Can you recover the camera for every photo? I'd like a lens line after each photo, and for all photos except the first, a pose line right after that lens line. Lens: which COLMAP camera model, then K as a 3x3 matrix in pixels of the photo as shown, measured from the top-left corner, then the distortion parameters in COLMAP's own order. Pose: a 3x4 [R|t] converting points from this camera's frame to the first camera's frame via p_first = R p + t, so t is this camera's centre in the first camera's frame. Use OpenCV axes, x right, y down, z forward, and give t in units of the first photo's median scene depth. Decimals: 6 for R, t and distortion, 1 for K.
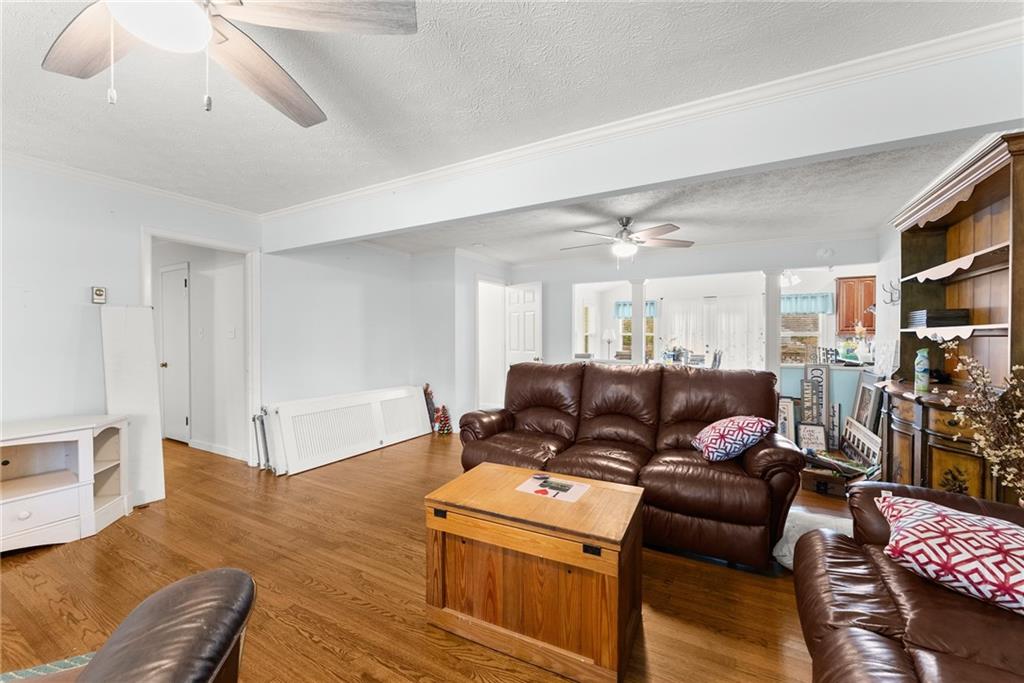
lens RADIAL K [[412.4, 0, 509.7], [0, 412.4, 342.3], [0, 0, 1]] dist [-0.005377, -0.000121]
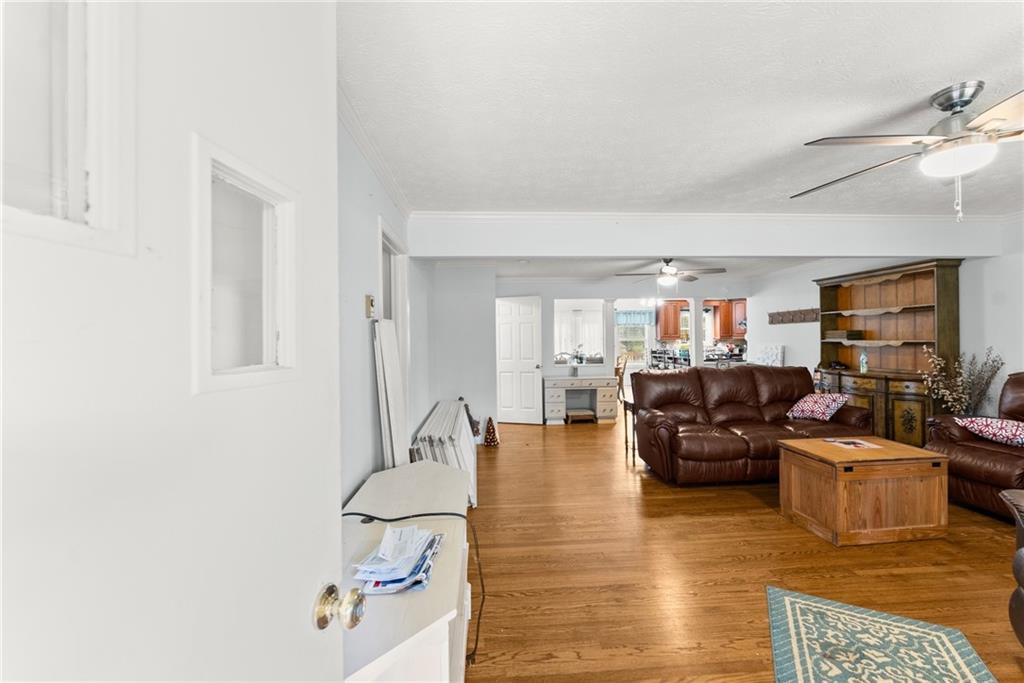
lens RADIAL K [[412.4, 0, 508.7], [0, 412.4, 341.8], [0, 0, 1]] dist [-0.005377, -0.000121]
pose [[0.834293, -0.010958, 0.551212, -1.972531], [0.016148, 0.999859, -0.004563, -0.063700], [-0.551084, 0.012707, 0.834353, 0.409406]]
